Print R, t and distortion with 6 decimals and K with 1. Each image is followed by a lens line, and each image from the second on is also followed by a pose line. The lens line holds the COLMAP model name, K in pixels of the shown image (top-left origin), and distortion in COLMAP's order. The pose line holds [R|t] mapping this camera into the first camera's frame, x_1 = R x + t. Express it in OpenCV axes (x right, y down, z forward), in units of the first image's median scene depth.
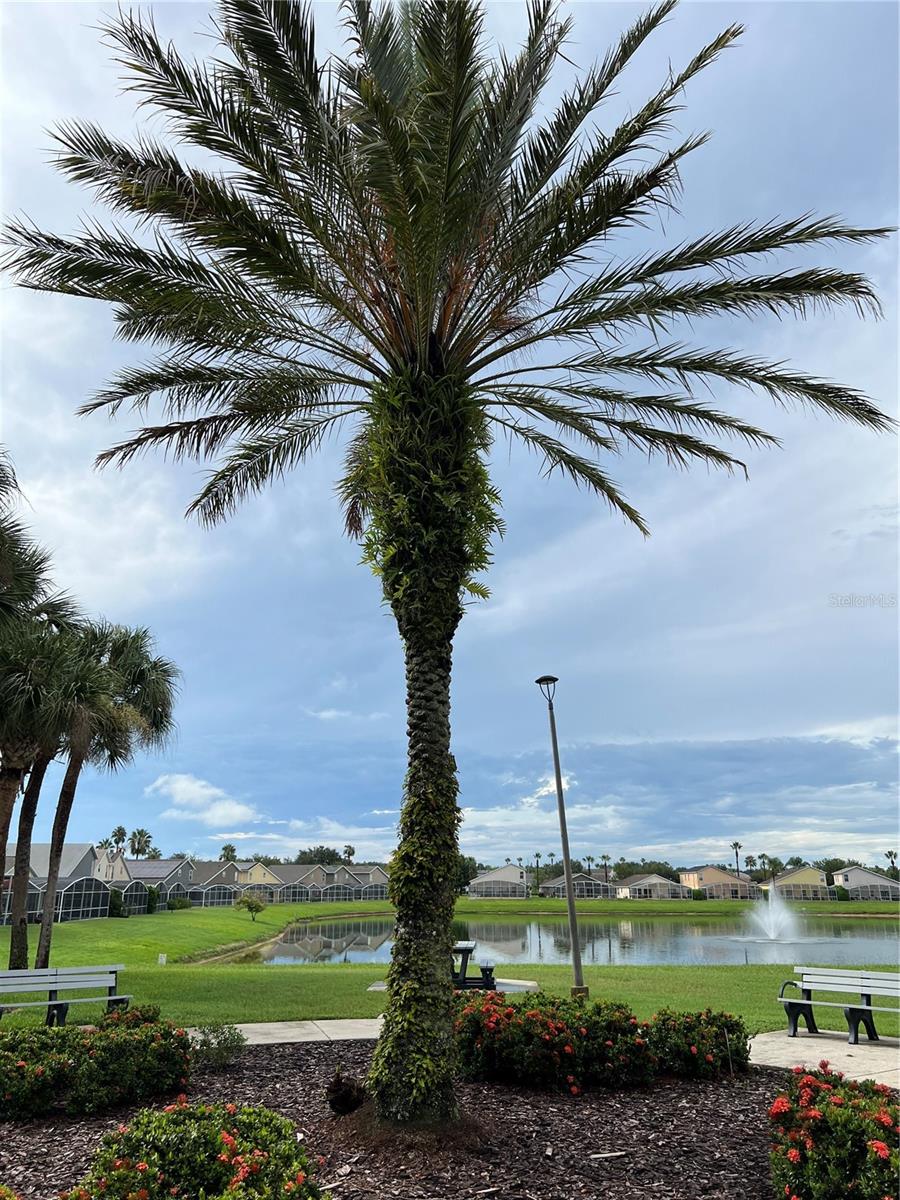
lens RADIAL K [[929.7, 0, 450.4], [0, 929.7, 583.2], [0, 0, 1]] dist [0.020381, 0.003777]
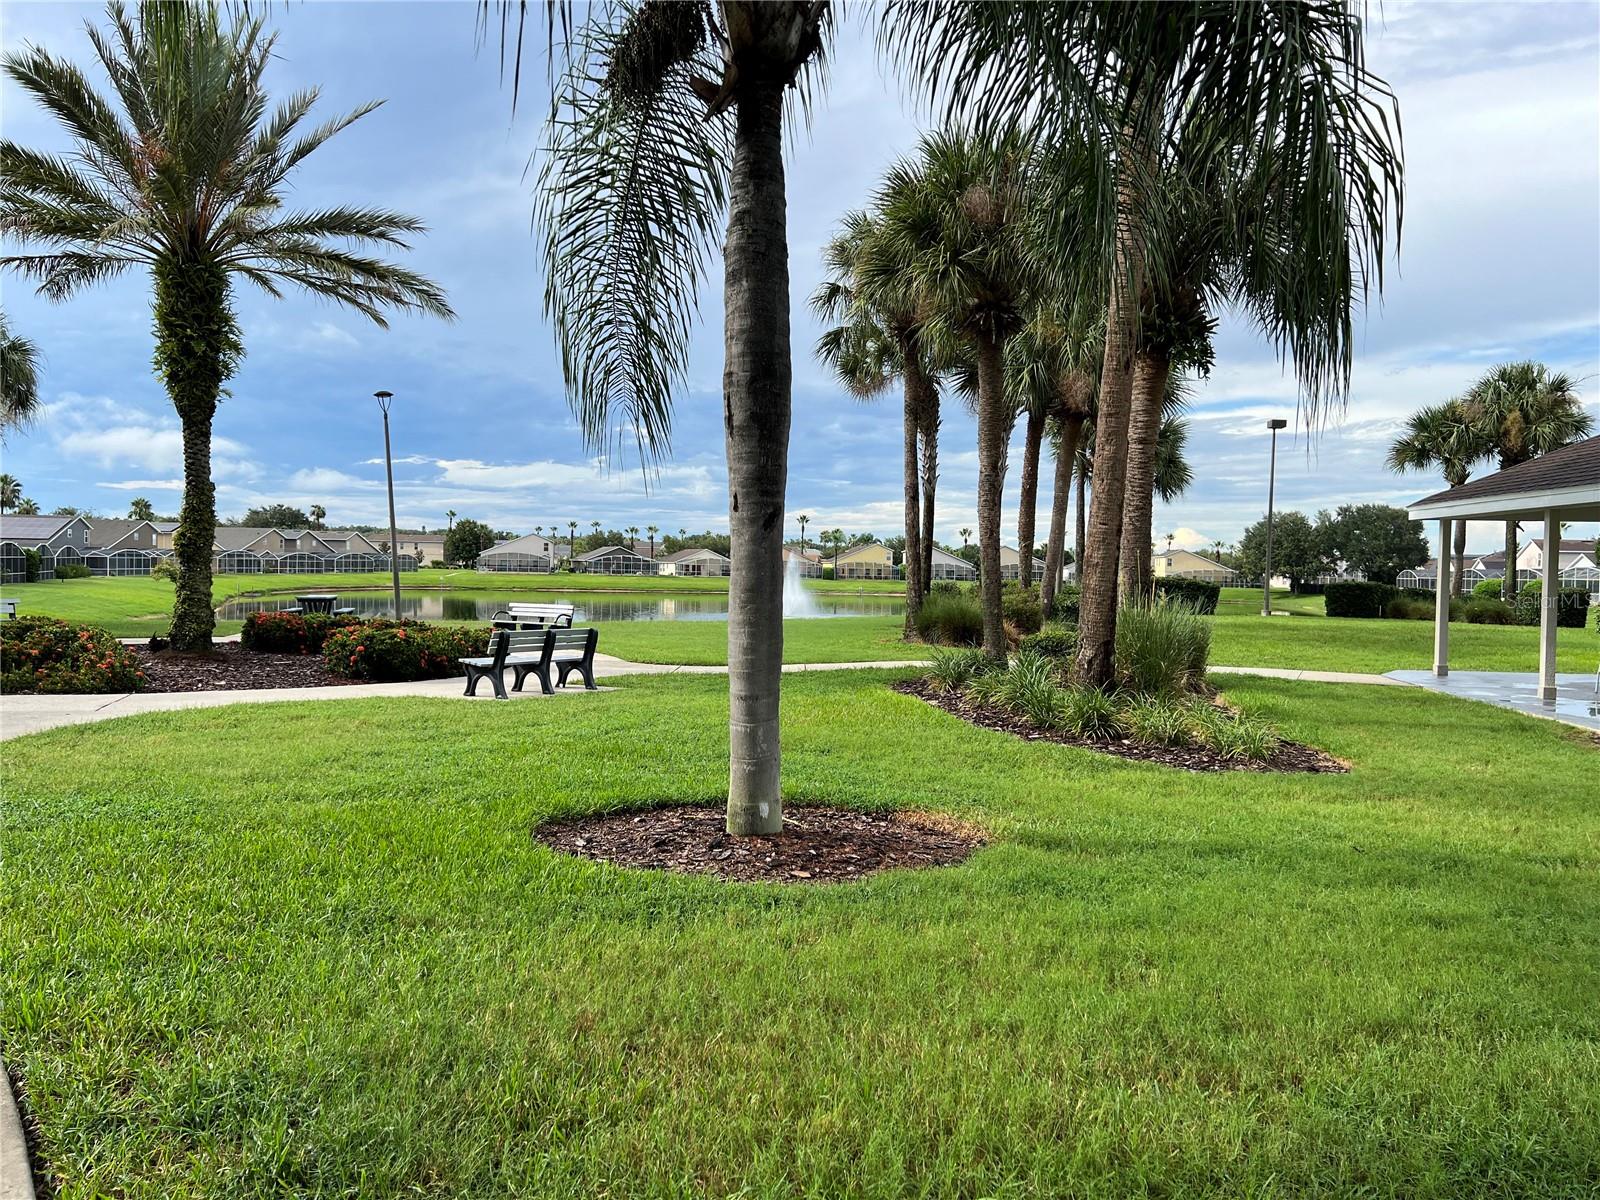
lens RADIAL K [[1217.0, 0, 839.2], [0, 1217.0, 607.3], [0, 0, 1]] dist [0.070473, -0.096506]
pose [[0.959138, 0.007375, 0.282843, 0.020137], [-0.104245, 0.938548, 0.329031, -0.020731], [-0.263035, -0.345071, 0.900965, -0.065098]]
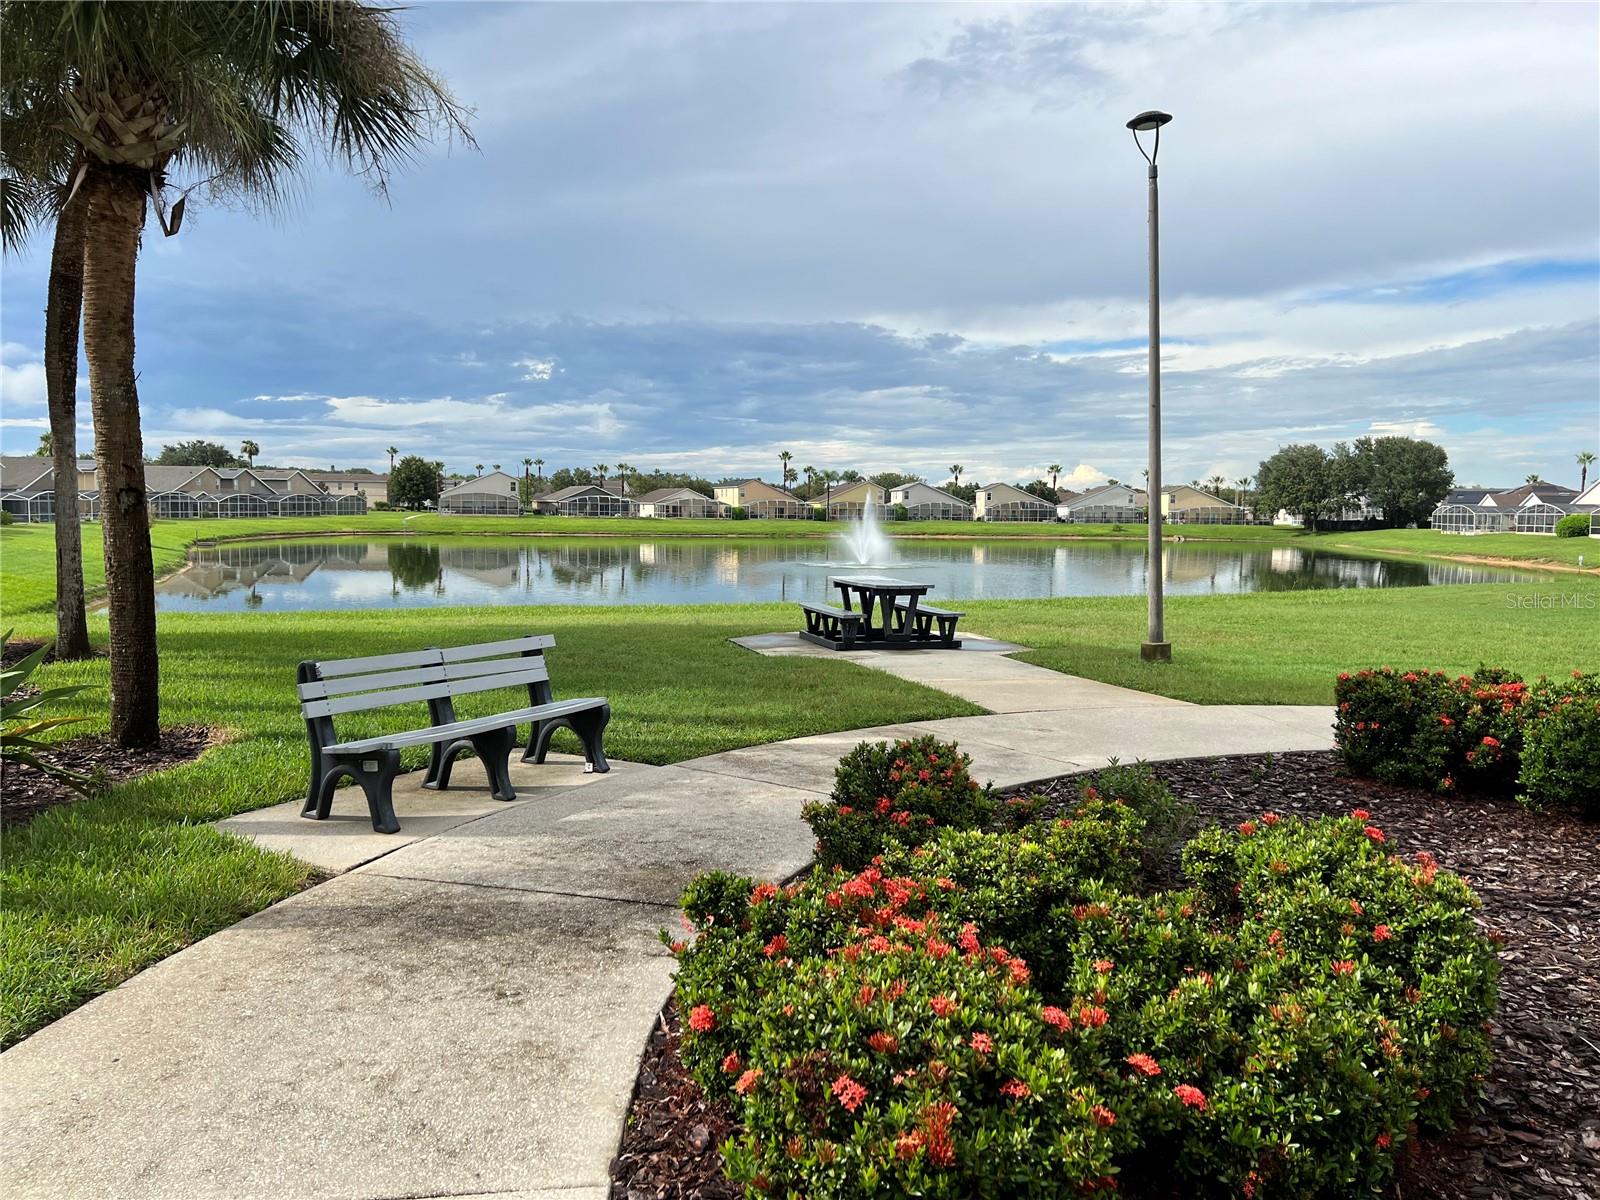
lens RADIAL K [[1217.0, 0, 839.2], [0, 1217.0, 607.3], [0, 0, 1]] dist [0.070473, -0.096506]
pose [[0.935180, -0.019116, 0.353657, -0.028582], [-0.119919, 0.922473, 0.366965, 0.011039], [-0.333254, -0.385589, 0.860385, 0.030753]]
